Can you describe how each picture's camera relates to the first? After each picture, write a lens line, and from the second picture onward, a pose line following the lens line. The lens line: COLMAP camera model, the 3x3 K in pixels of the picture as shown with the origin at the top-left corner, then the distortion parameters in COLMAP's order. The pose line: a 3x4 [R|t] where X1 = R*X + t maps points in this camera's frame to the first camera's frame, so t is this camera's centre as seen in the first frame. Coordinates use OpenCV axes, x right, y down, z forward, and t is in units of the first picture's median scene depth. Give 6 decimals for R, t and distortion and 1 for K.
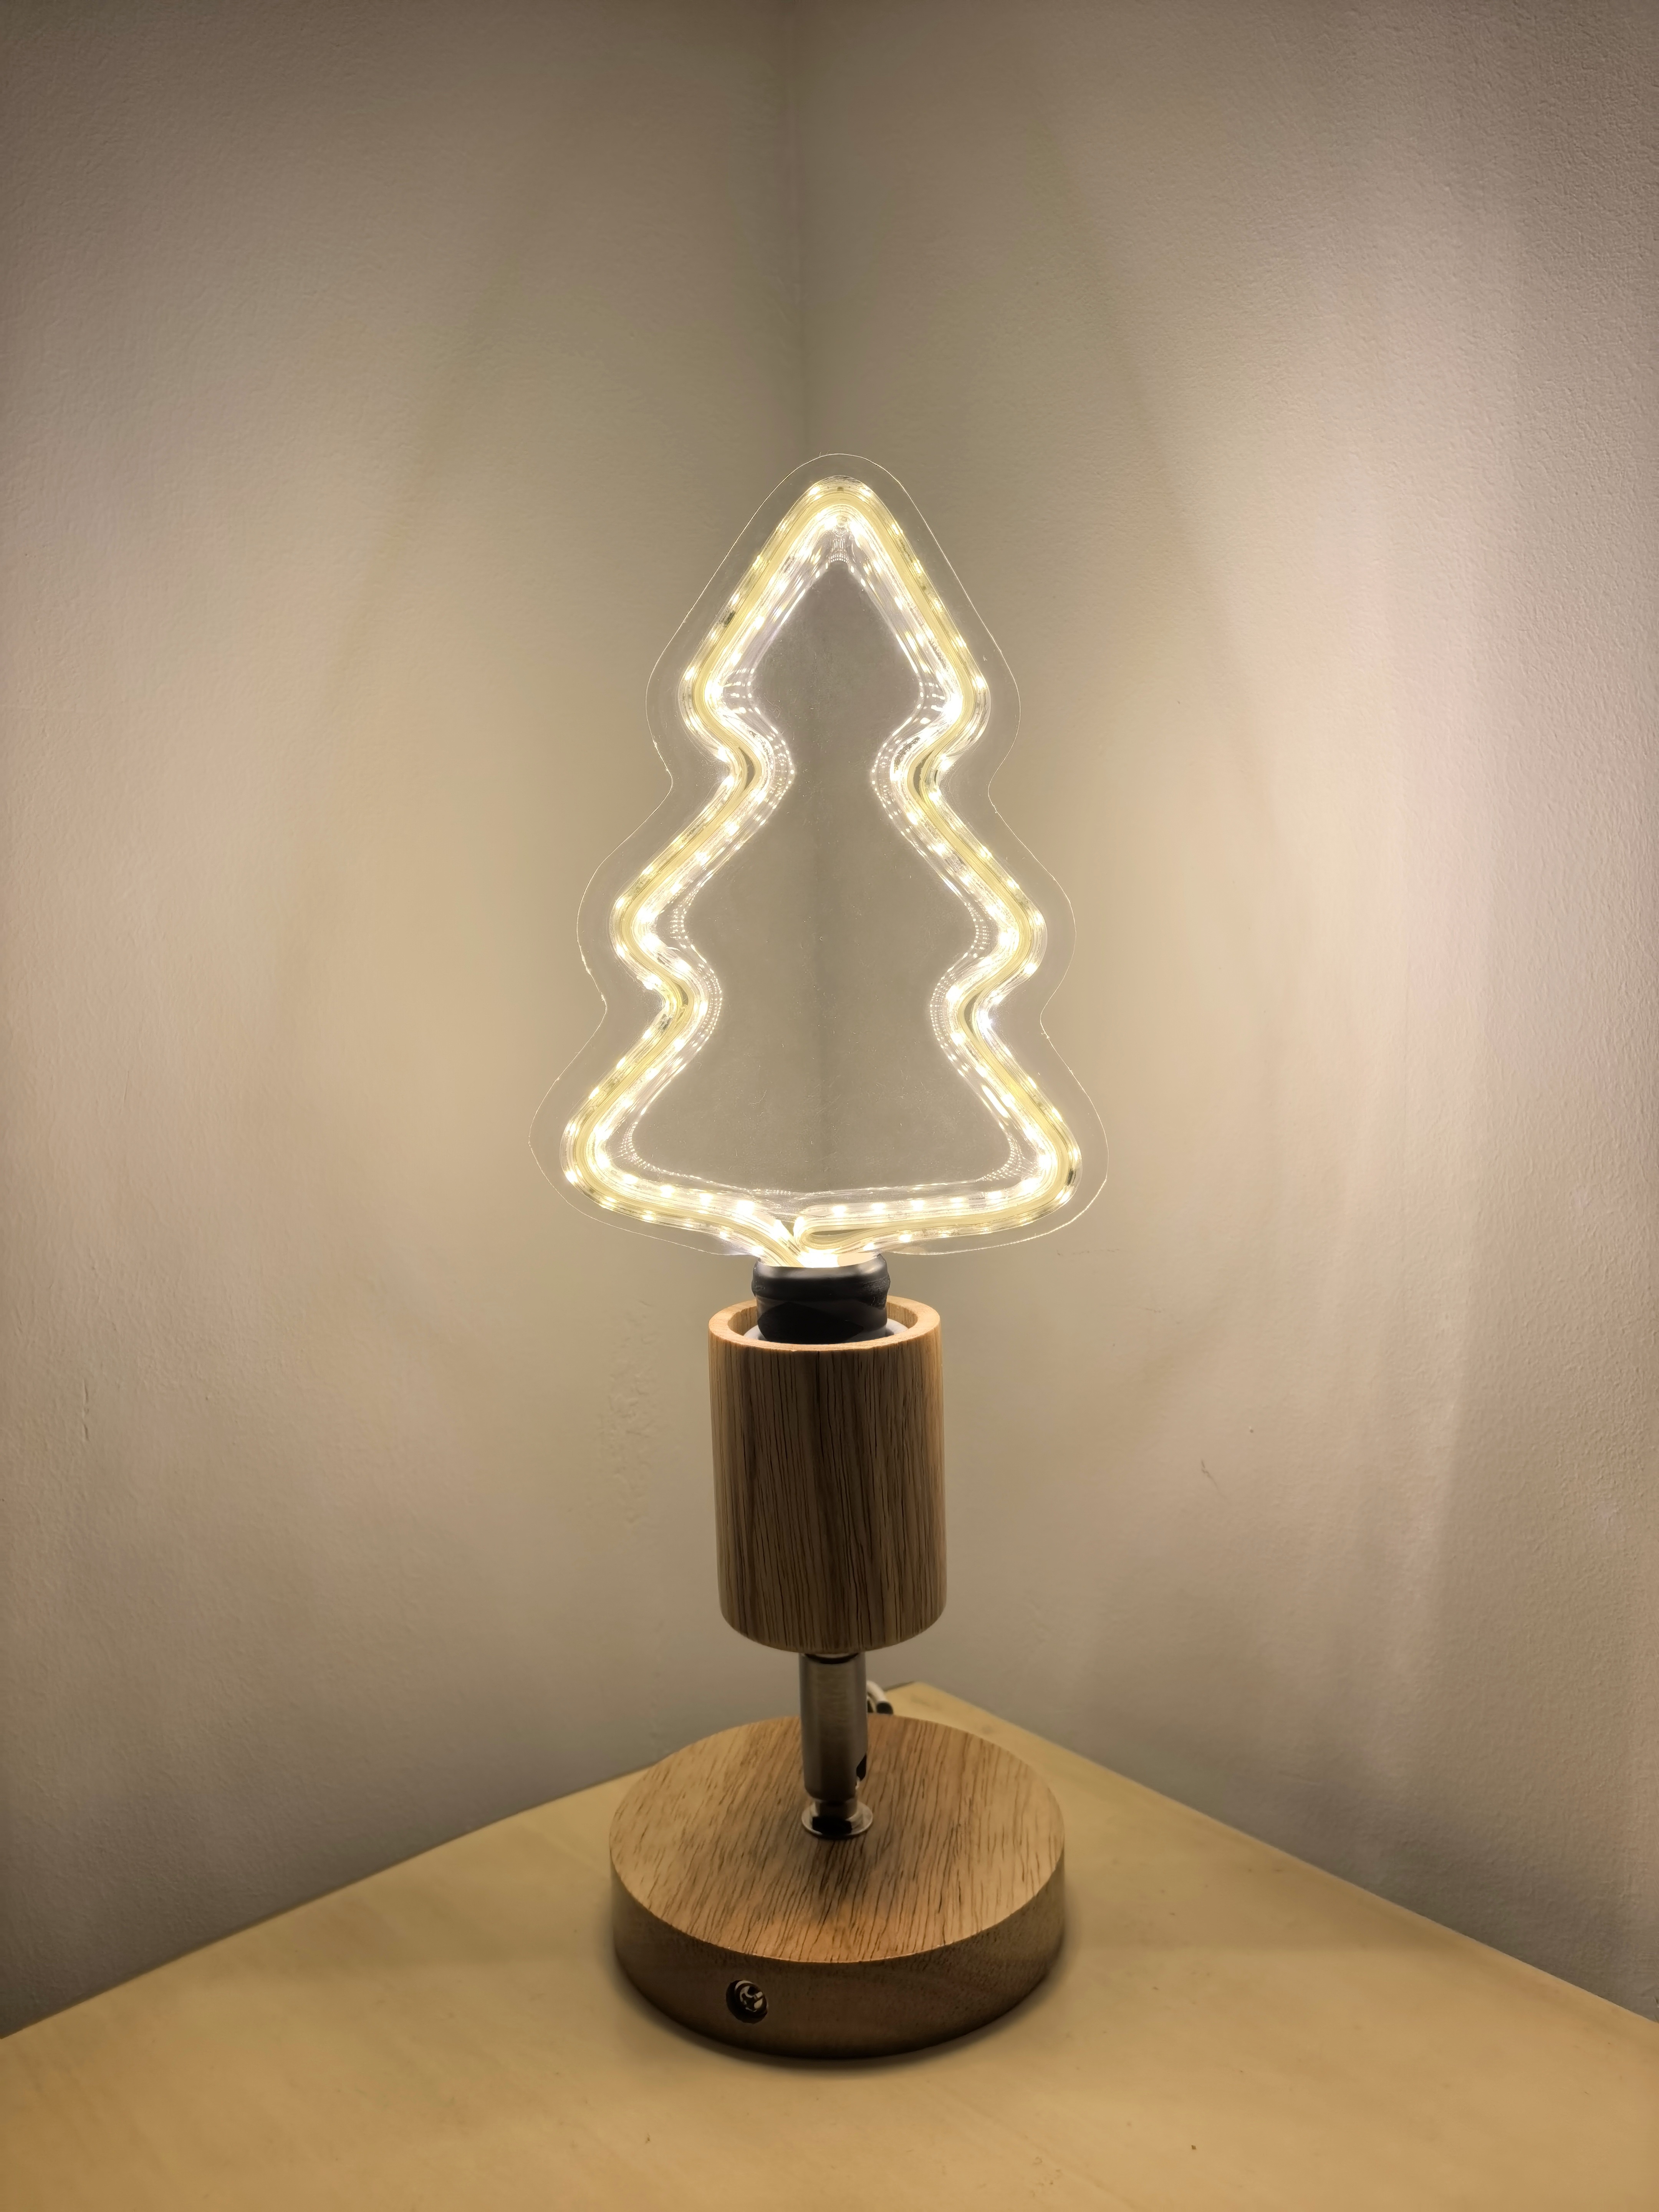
lens RADIAL K [[1592.9, 0, 827.9], [0, 1592.9, 1120.9], [0, 0, 1]] dist [0.008079, -0.056829]
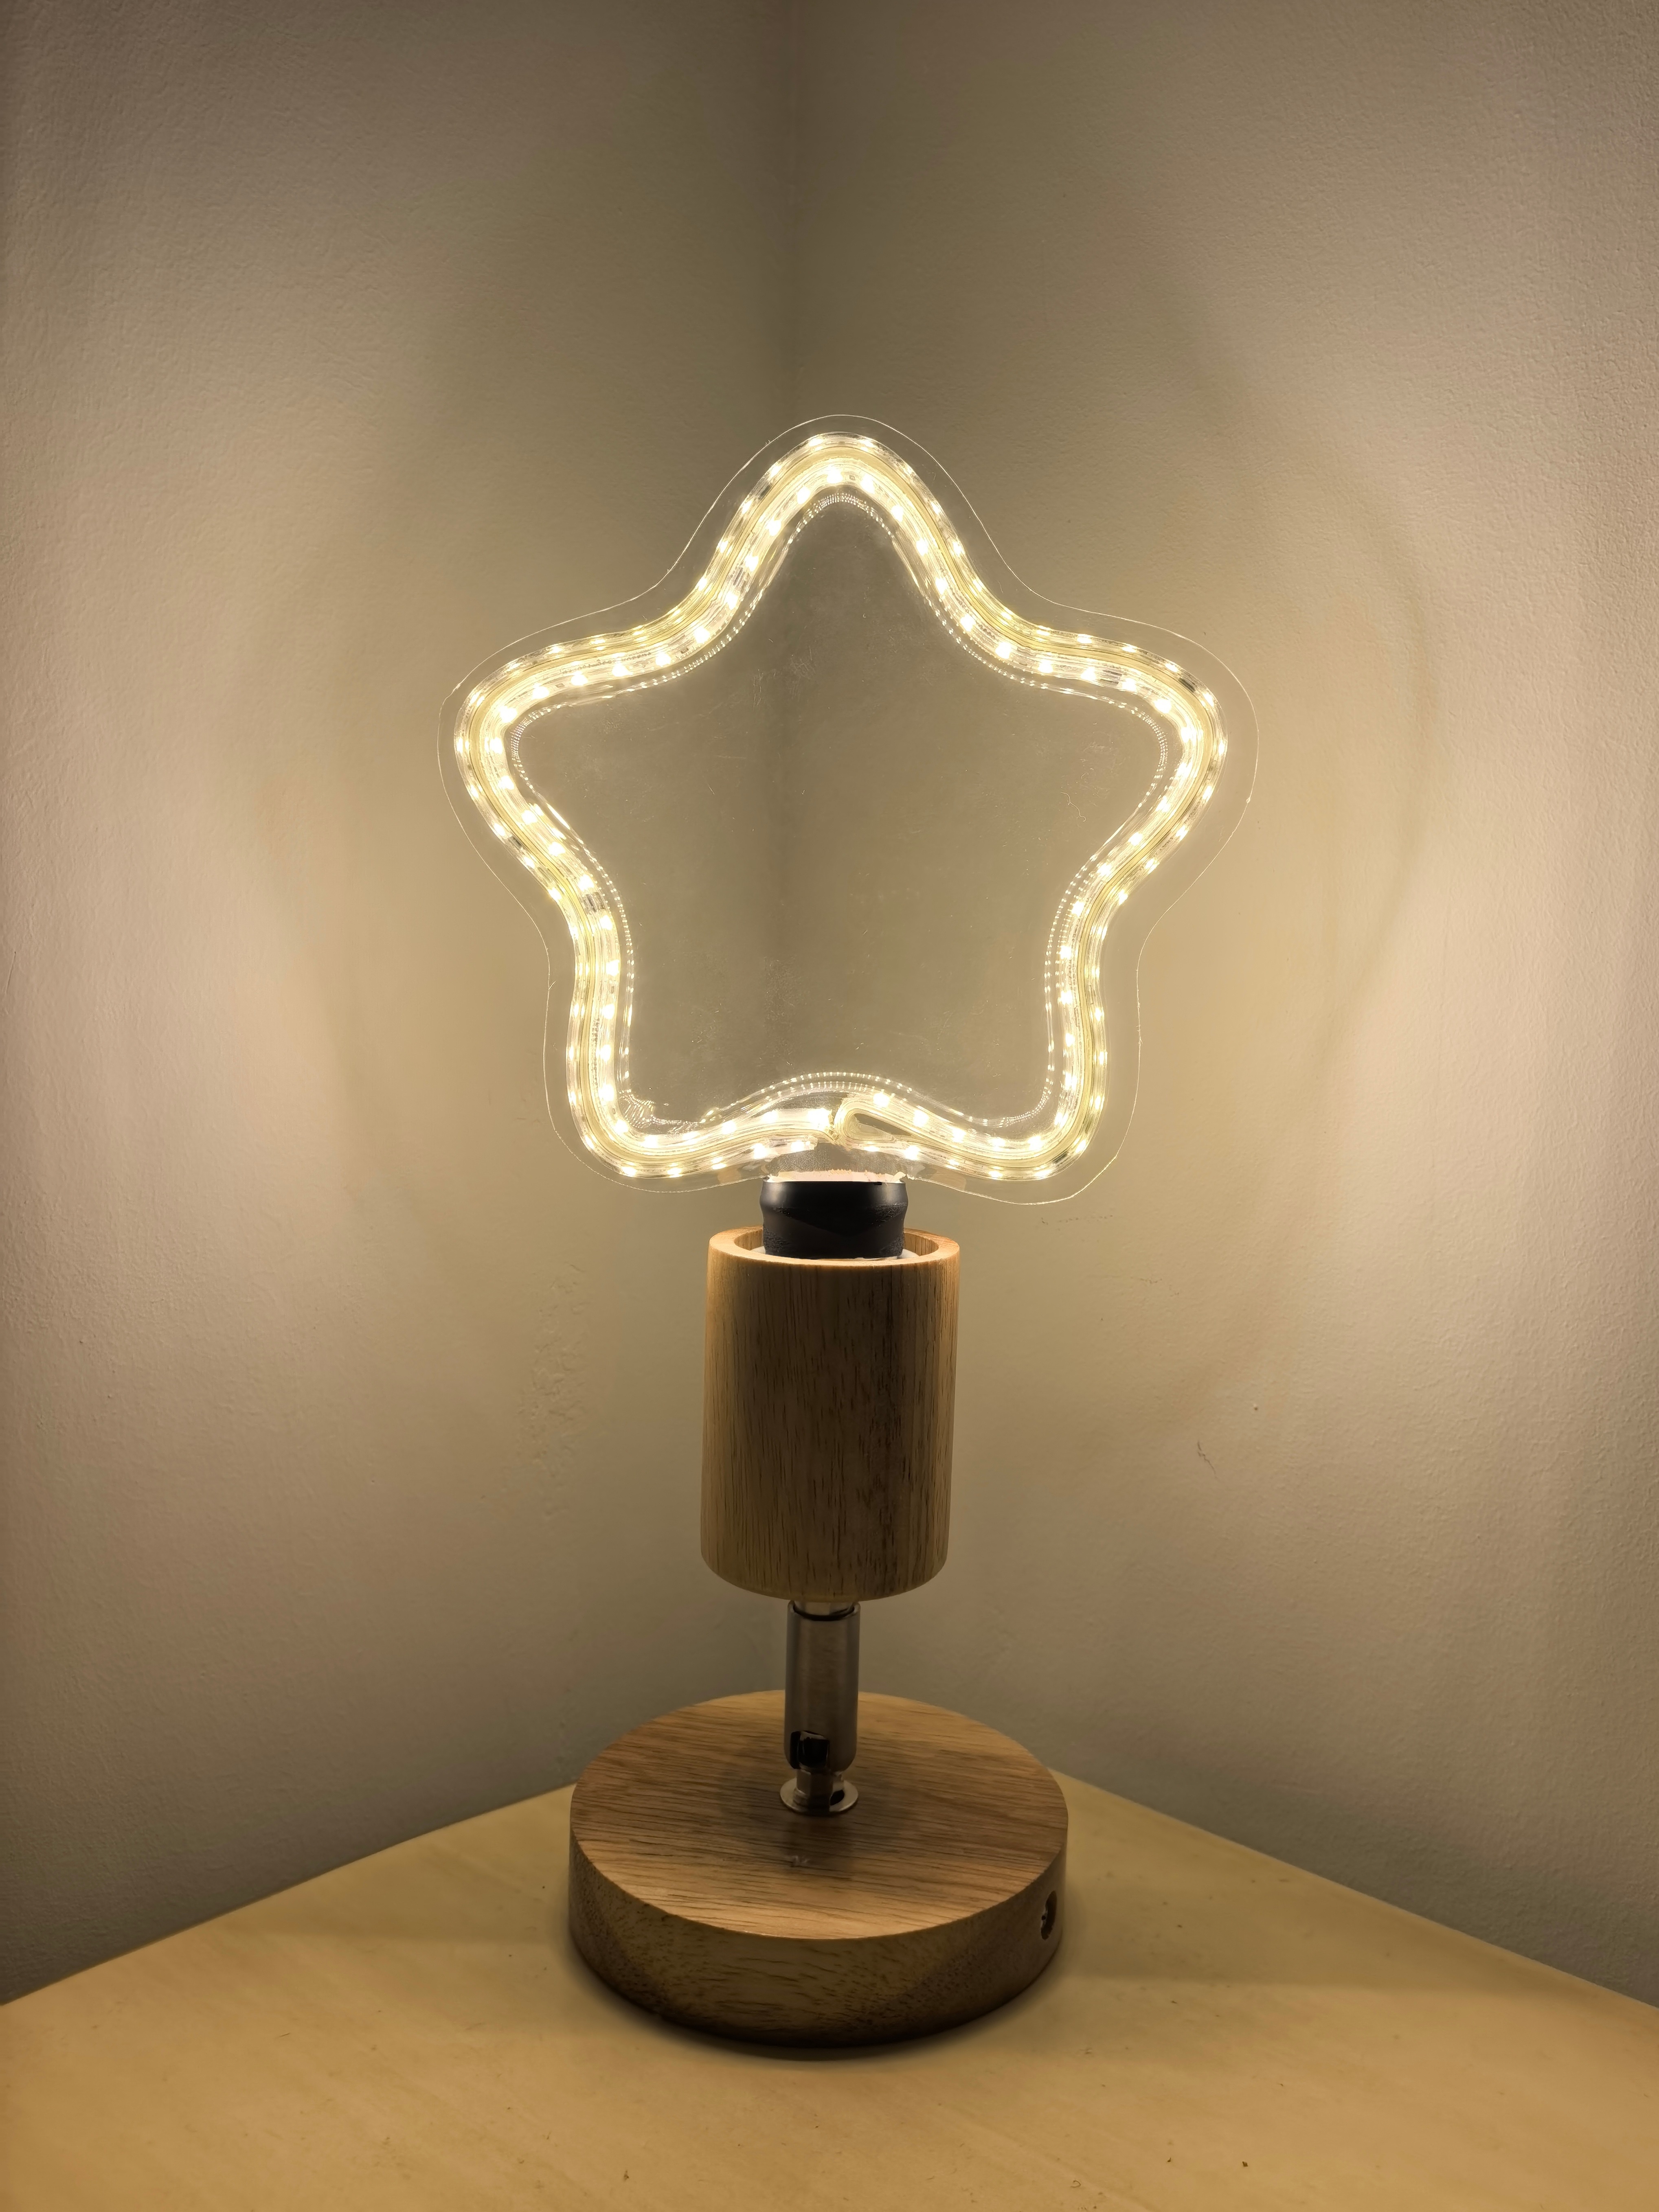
lens RADIAL K [[1687.0, 0, 881.4], [0, 1687.0, 1100.7], [0, 0, 1]] dist [0.010990, -0.065803]
pose [[0.990922, 0.046997, 0.125958, -0.090343], [-0.041480, 0.998076, -0.046073, 0.074705], [-0.127881, 0.040430, 0.990965, 0.045200]]
